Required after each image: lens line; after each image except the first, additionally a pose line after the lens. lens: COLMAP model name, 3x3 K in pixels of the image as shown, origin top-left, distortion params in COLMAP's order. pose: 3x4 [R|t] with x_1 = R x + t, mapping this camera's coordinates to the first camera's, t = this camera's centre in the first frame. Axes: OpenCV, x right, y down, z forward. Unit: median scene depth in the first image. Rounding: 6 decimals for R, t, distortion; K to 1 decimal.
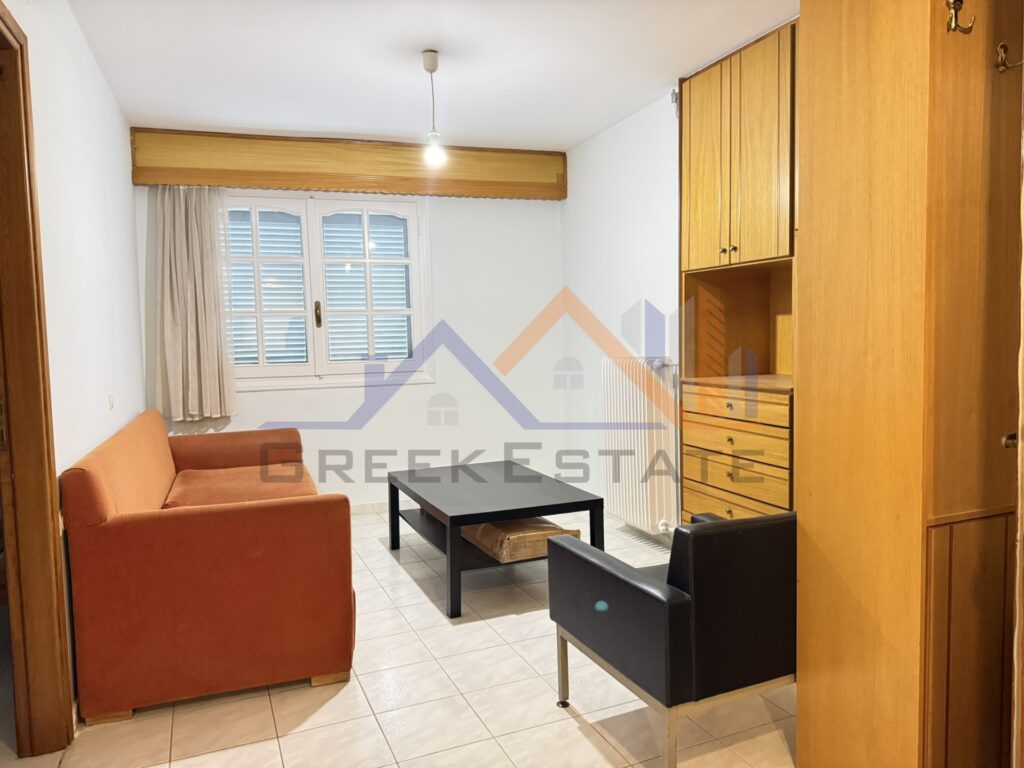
lens RADIAL K [[723.9, 0, 514.8], [0, 723.9, 378.2], [0, 0, 1]] dist [0.061451, -0.060546]
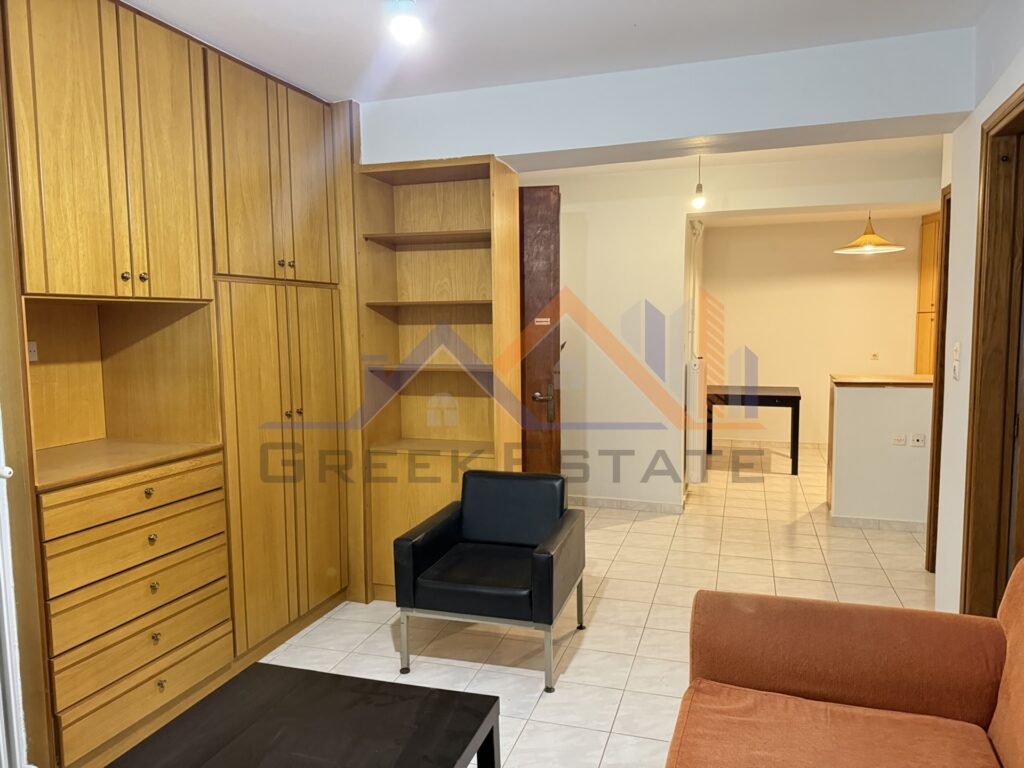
lens RADIAL K [[723.9, 0, 495.9], [0, 723.9, 416.1], [0, 0, 1]] dist [0.061451, -0.060546]
pose [[-0.734770, -0.045840, 0.676766, -0.681497], [0.084567, 0.983739, 0.158448, -0.187662], [-0.673024, 0.173654, -0.718945, 1.934915]]
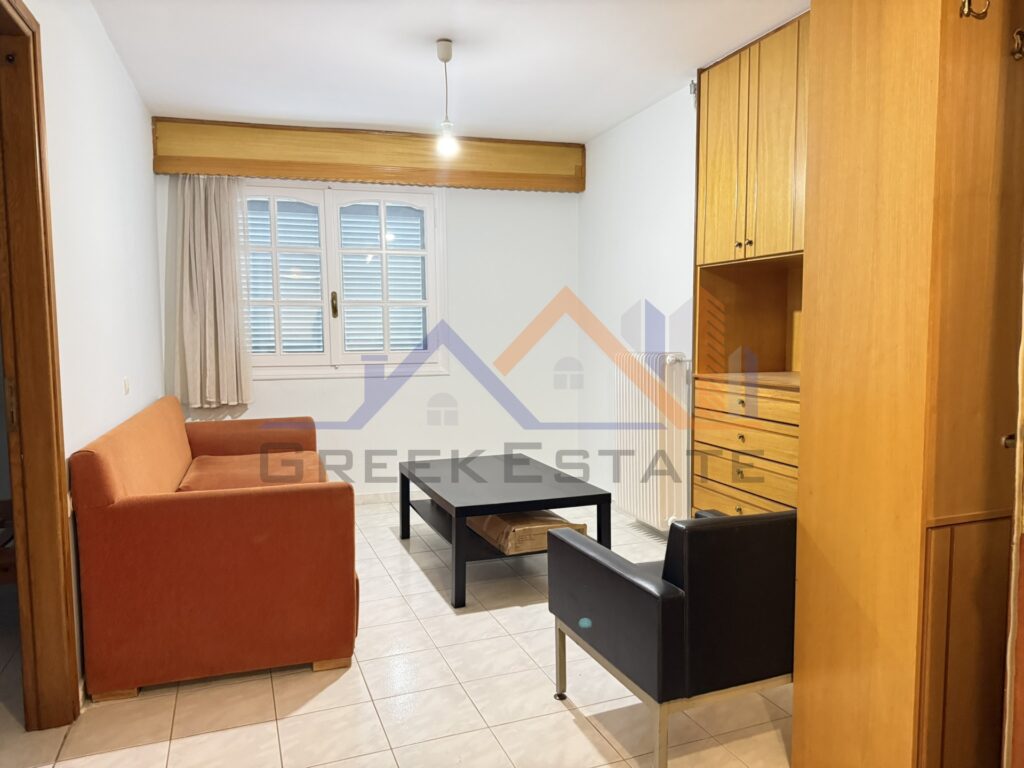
lens RADIAL K [[723.9, 0, 507.7], [0, 723.9, 381.6], [0, 0, 1]] dist [0.061451, -0.060546]
pose [[0.999232, 0.017852, -0.034877, 0.018231], [-0.017385, 0.999756, 0.013653, 0.002154], [0.035112, -0.013037, 0.999298, 0.003605]]
